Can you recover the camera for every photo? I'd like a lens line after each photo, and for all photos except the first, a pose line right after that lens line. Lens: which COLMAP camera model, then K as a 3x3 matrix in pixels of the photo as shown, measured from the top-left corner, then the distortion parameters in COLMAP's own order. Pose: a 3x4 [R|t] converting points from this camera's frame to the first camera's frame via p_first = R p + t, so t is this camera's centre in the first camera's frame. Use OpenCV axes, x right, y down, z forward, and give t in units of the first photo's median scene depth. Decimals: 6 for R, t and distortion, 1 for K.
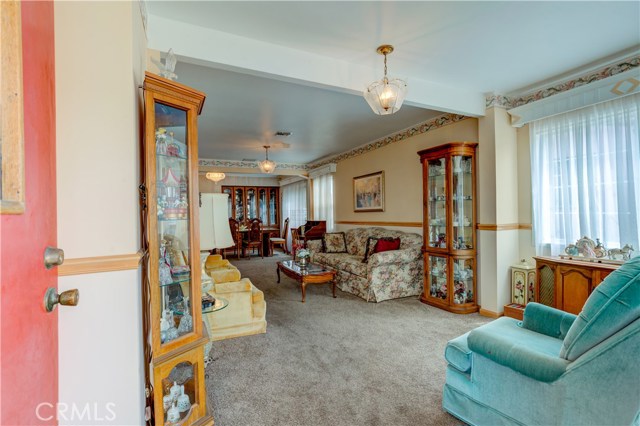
lens RADIAL K [[286.3, 0, 313.0], [0, 286.3, 214.4], [0, 0, 1]] dist [-0.002918, 0.000043]
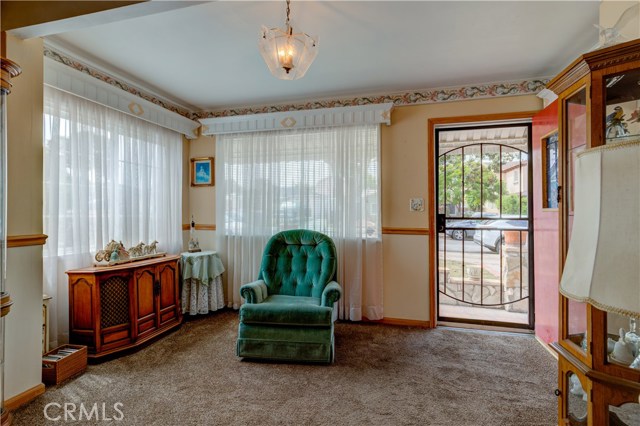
lens RADIAL K [[301.5, 0, 320.0], [0, 301.5, 213.0], [0, 0, 1]] dist [0.002772, 0.000395]
pose [[-0.769158, 0.019429, 0.638764, -0.171589], [0.013779, 0.999810, -0.013819, 0.005678], [-0.638911, -0.001827, -0.769279, 0.901887]]
